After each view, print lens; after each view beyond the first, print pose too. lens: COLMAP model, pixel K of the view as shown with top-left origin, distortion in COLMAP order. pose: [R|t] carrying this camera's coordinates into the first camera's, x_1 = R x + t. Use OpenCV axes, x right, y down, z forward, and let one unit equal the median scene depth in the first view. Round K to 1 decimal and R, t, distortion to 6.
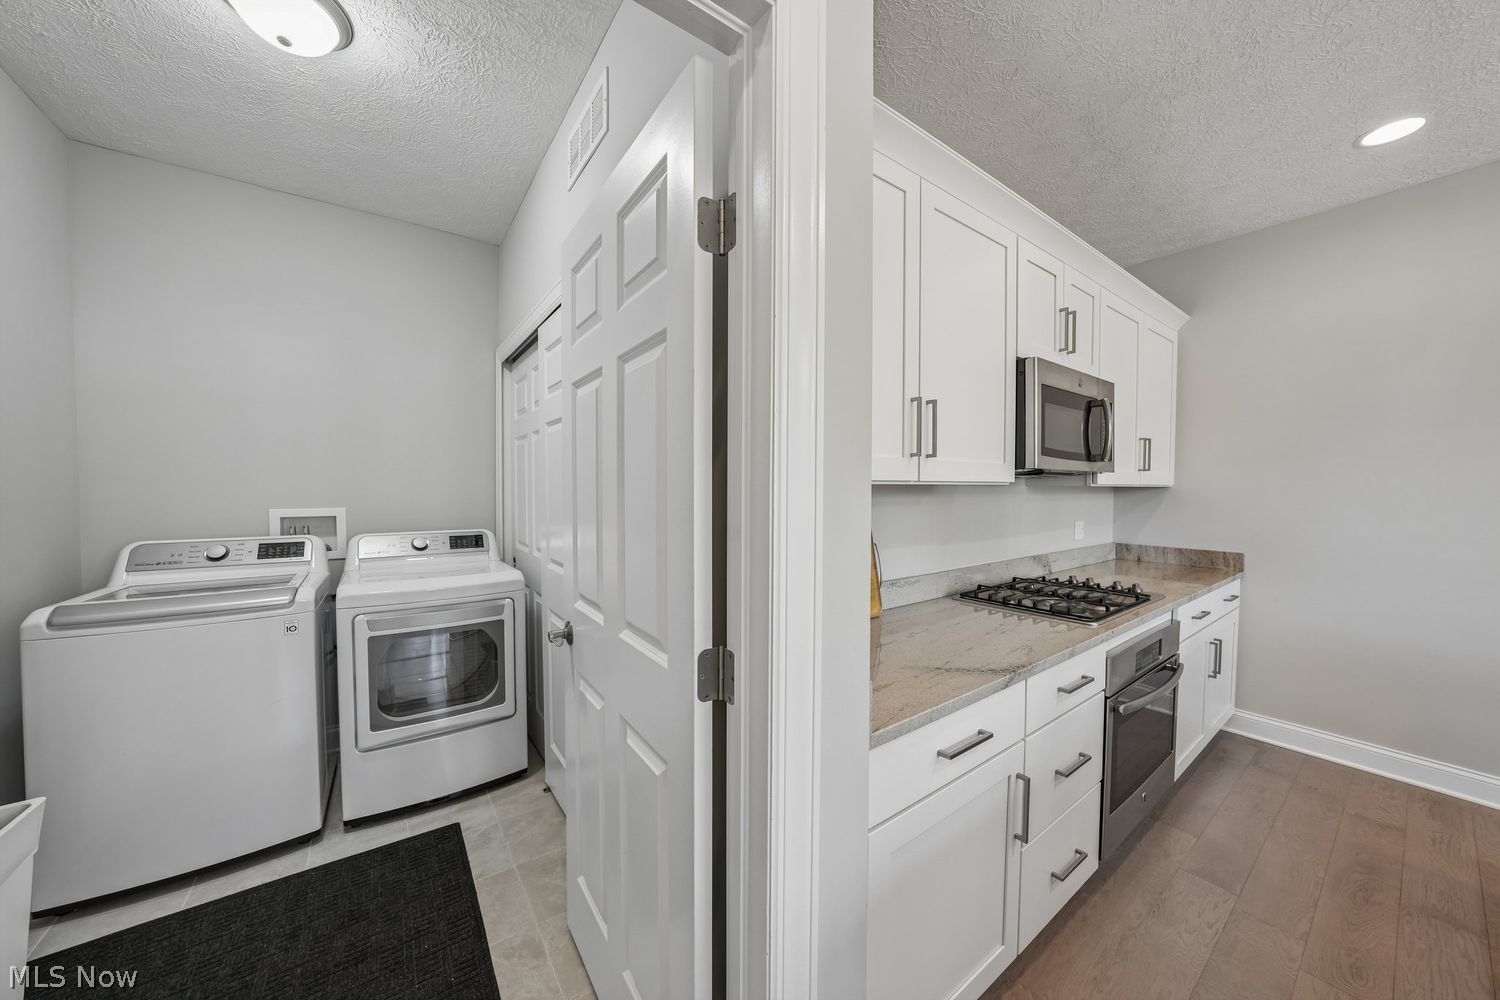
lens RADIAL K [[520.9, 0, 750.0], [0, 520.9, 500.0], [0, 0, 1]] dist [-0.026822, 0.006199]
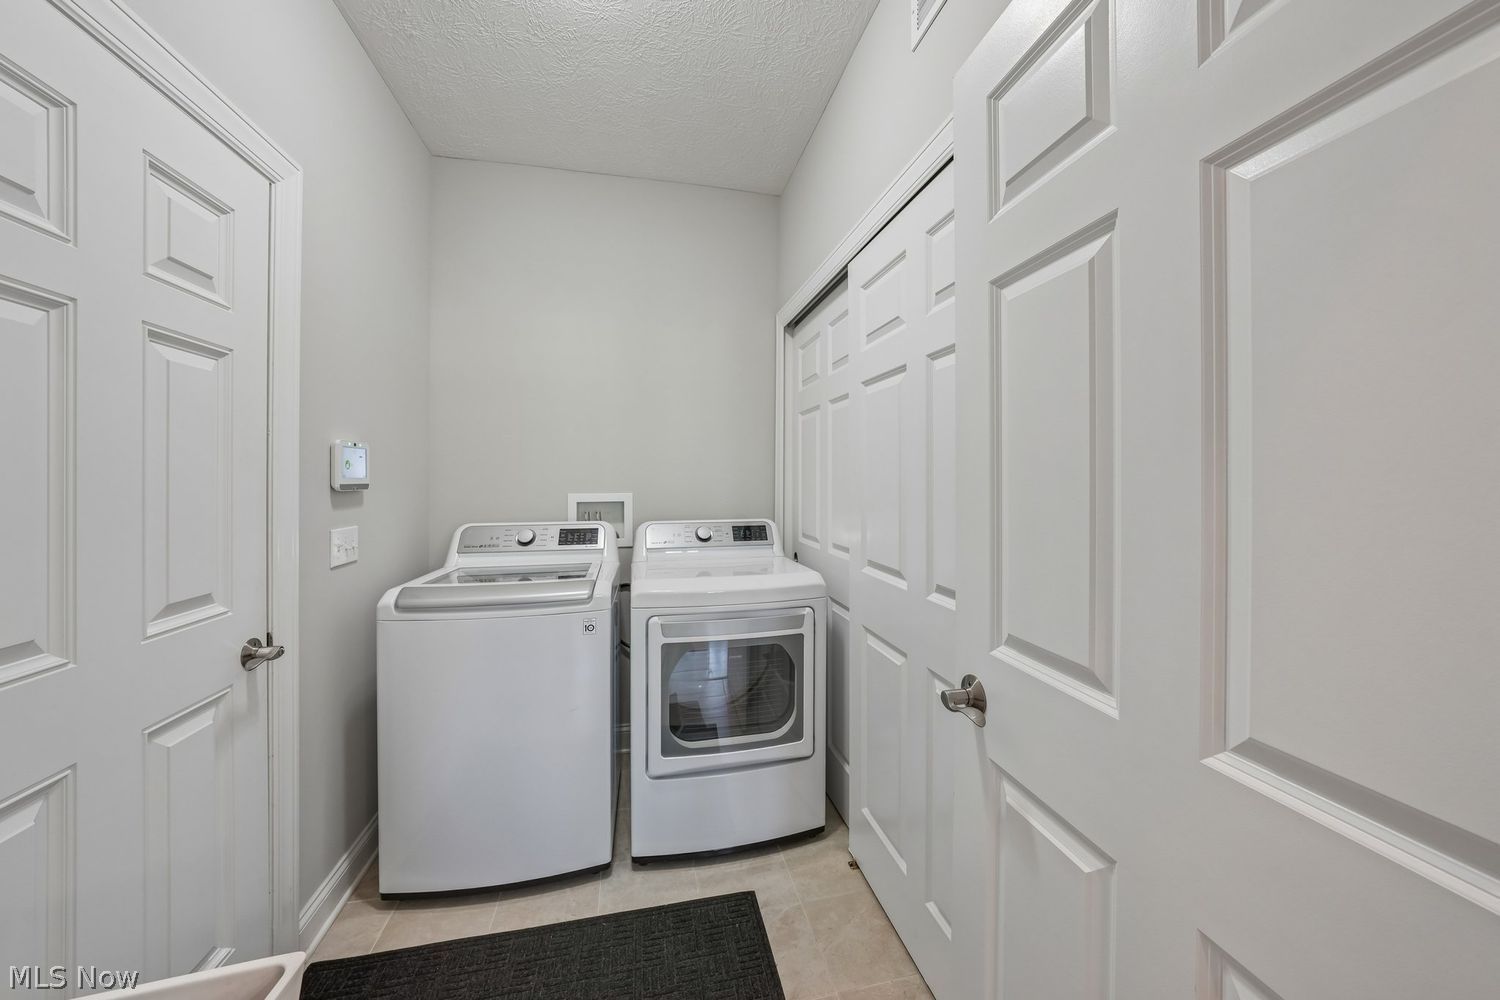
lens RADIAL K [[542.7, 0, 760.4], [0, 542.7, 469.8], [0, 0, 1]] dist [-0.010674, 0.000065]
pose [[0.921716, -0.011342, -0.387700, -0.217082], [-0.003973, 0.999244, -0.038679, 0.011829], [0.387845, 0.037191, 0.920974, 0.202713]]
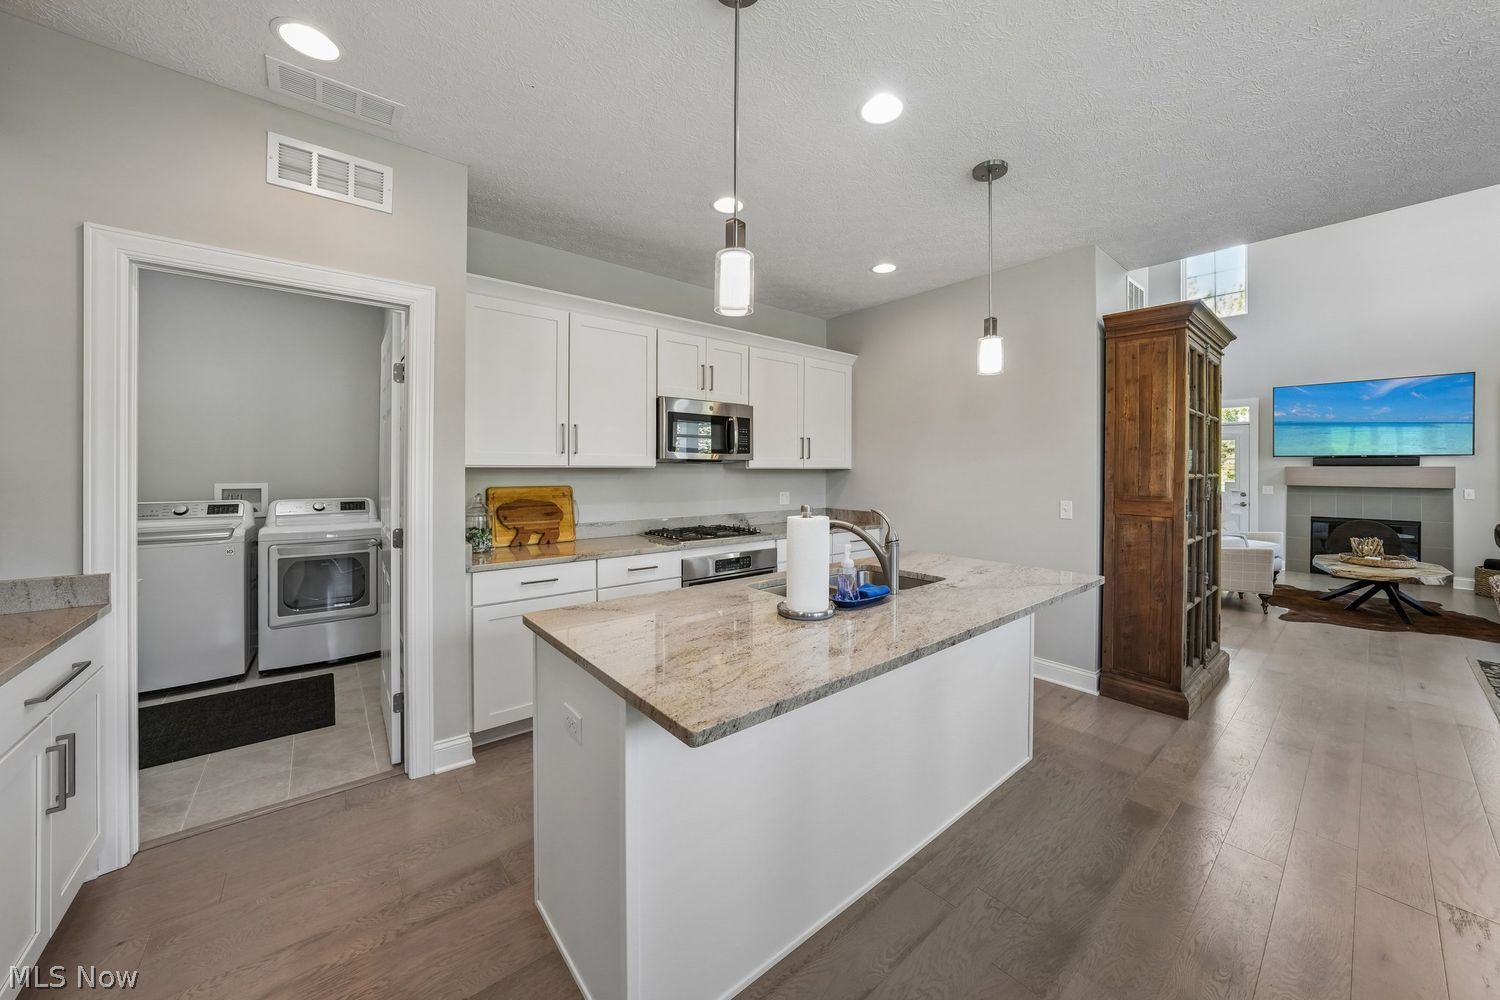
lens RADIAL K [[542.7, 0, 760.4], [0, 542.7, 469.8], [0, 0, 1]] dist [-0.010674, 0.000065]
pose [[0.998282, -0.000827, 0.058593, 0.656858], [0.002272, 0.999695, -0.024592, 0.021198], [-0.058554, 0.024682, 0.997979, -0.770606]]
